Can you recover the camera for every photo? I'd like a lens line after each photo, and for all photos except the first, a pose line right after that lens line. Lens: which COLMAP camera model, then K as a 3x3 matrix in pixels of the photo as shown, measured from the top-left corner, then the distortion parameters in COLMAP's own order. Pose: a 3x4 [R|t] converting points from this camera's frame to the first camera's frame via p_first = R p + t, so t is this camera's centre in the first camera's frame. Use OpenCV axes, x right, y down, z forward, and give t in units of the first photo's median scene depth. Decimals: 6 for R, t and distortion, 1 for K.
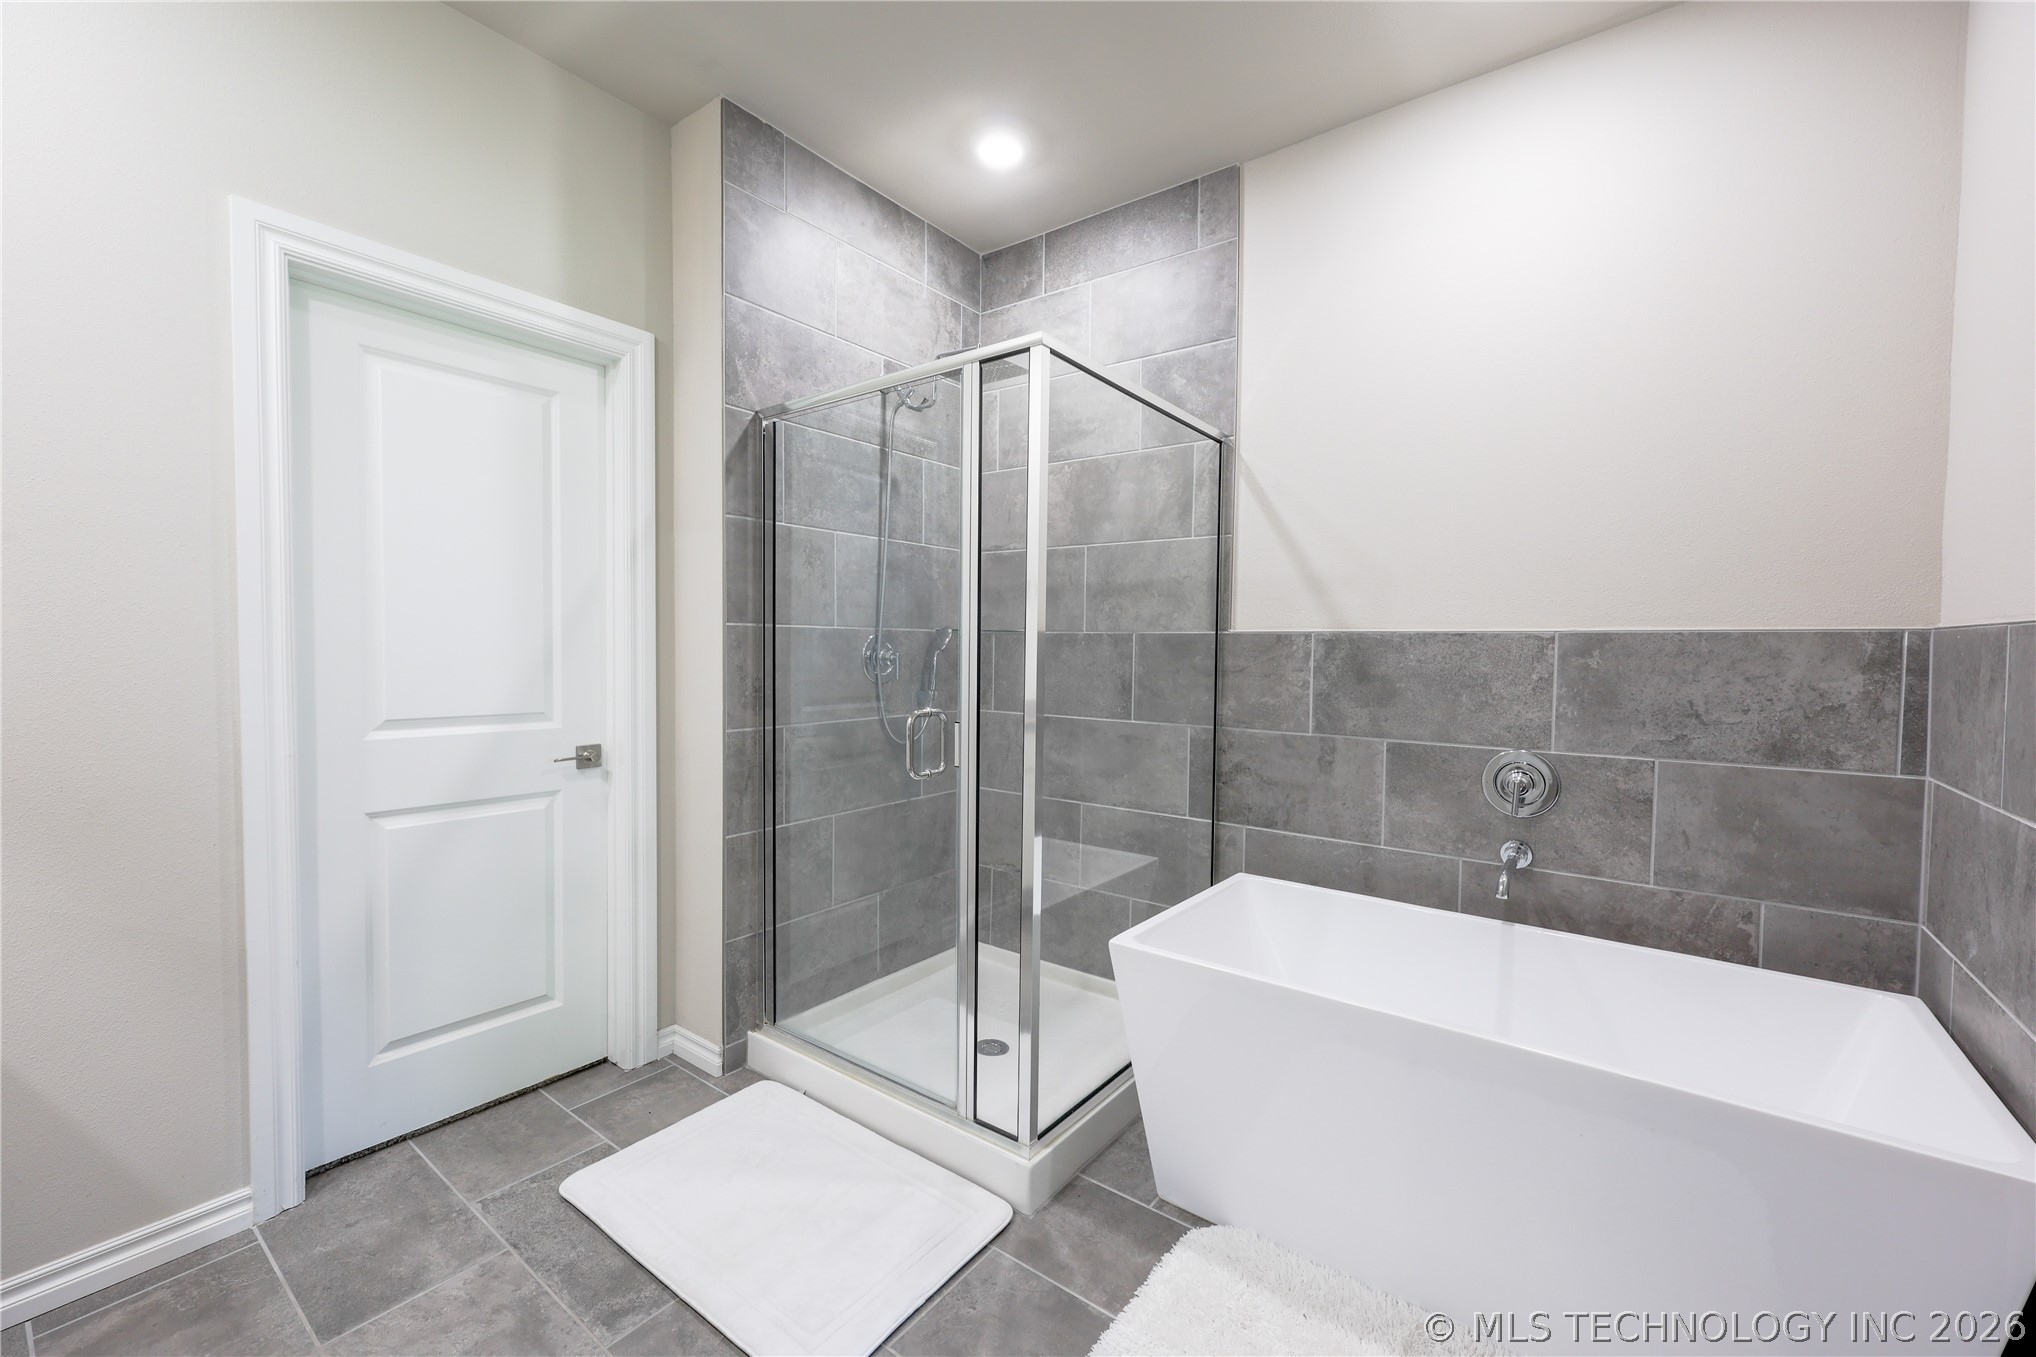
lens RADIAL K [[815.9, 0, 1018.8], [0, 815.9, 677.0], [0, 0, 1]] dist [-0.002900, 0.000095]
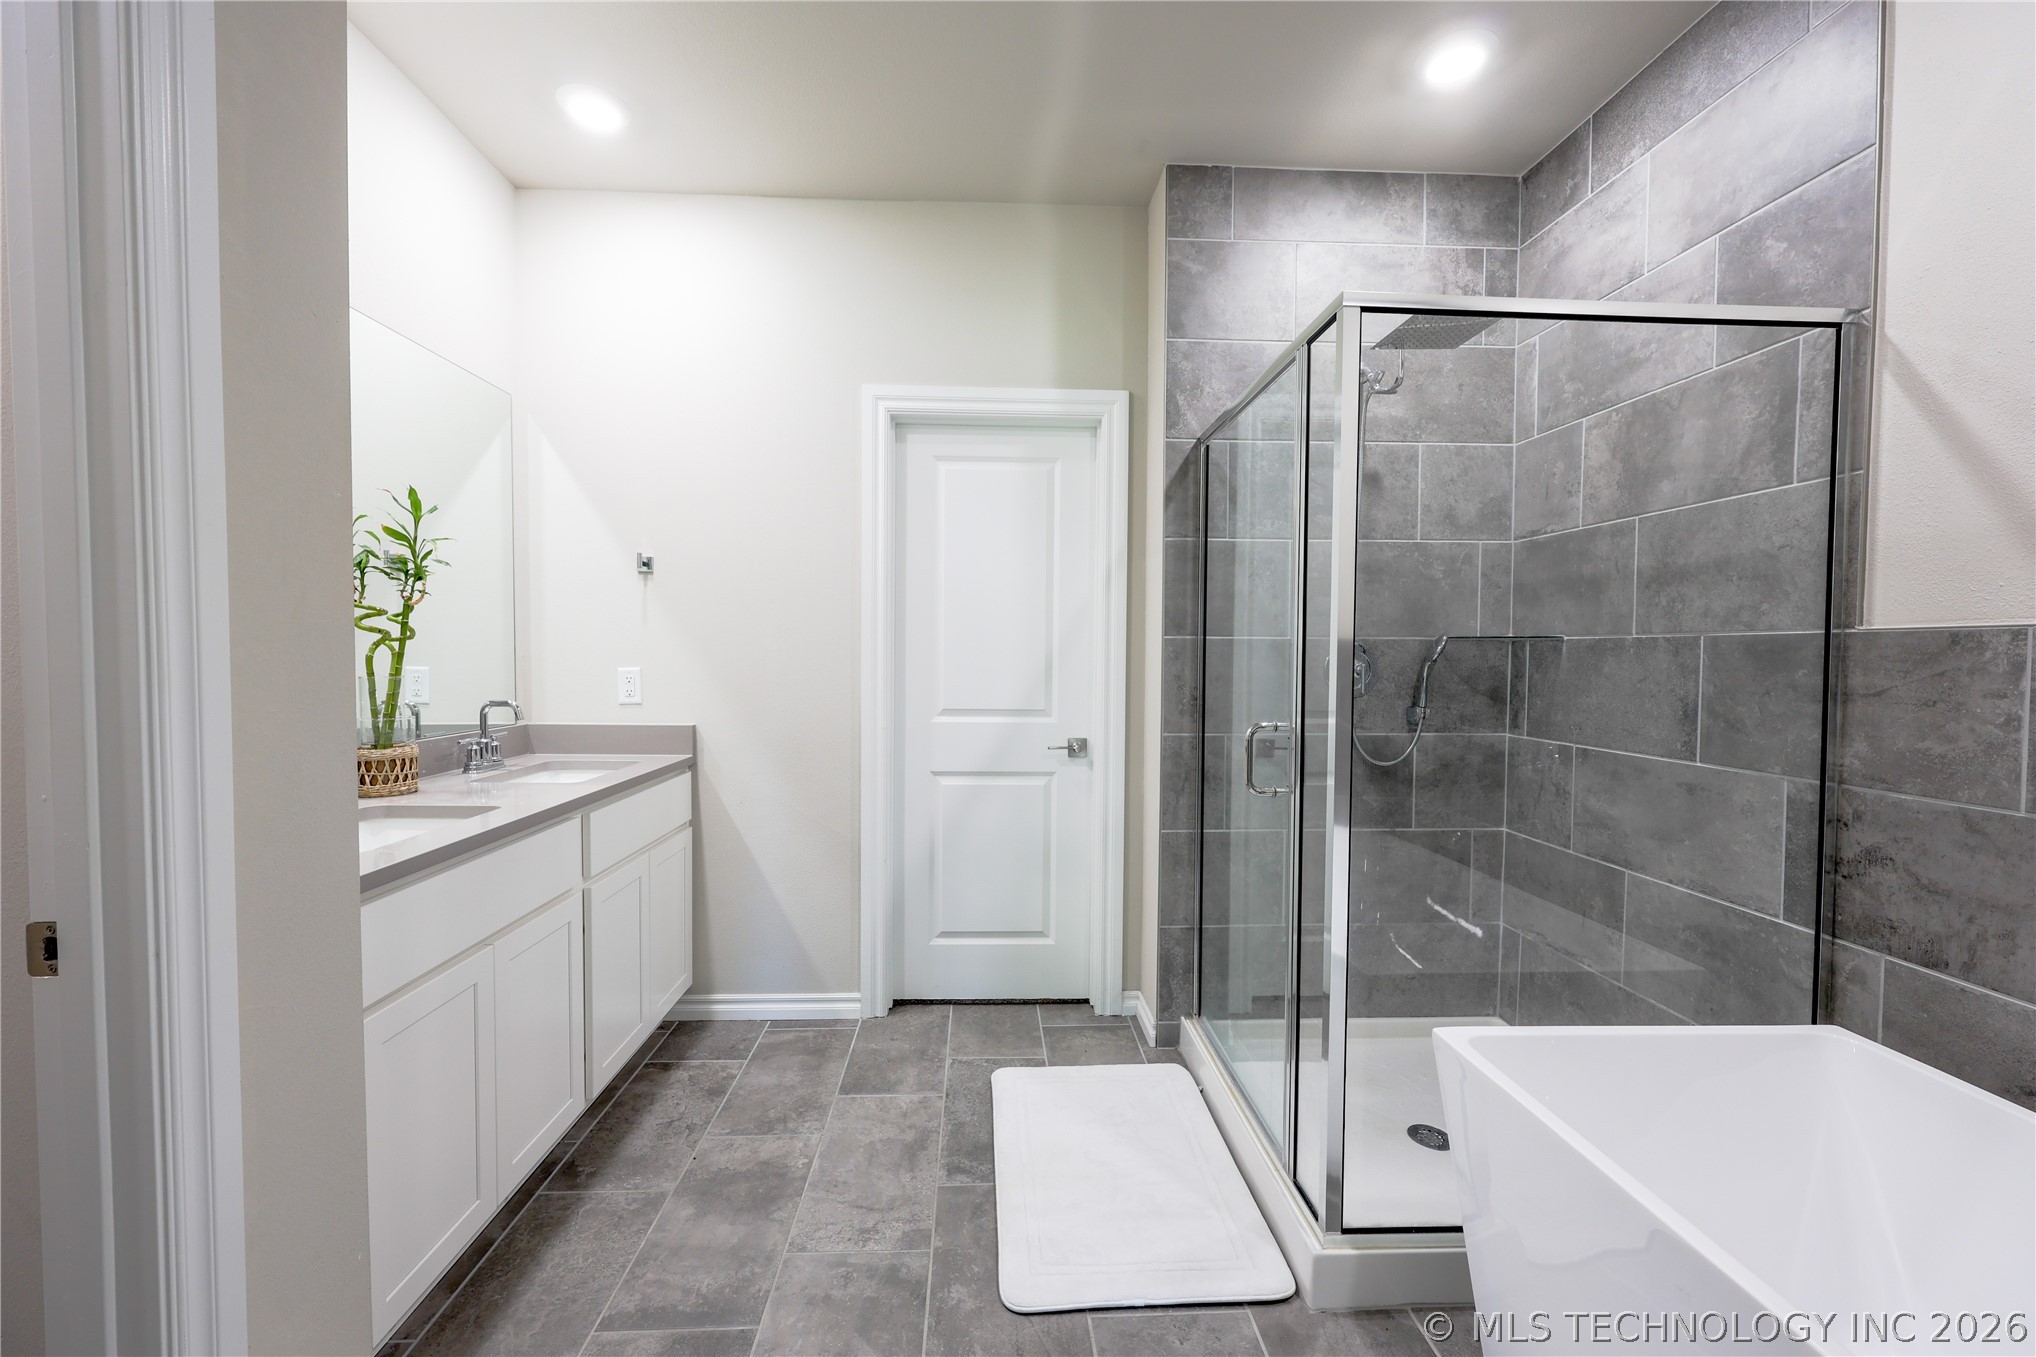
lens RADIAL K [[815.9, 0, 1017.7], [0, 815.9, 676.4], [0, 0, 1]] dist [-0.002900, 0.000095]
pose [[0.636777, 0.012836, -0.770941, 0.354719], [-0.026008, 0.999650, -0.004837, -0.001589], [0.770609, 0.023131, 0.636888, 0.141152]]
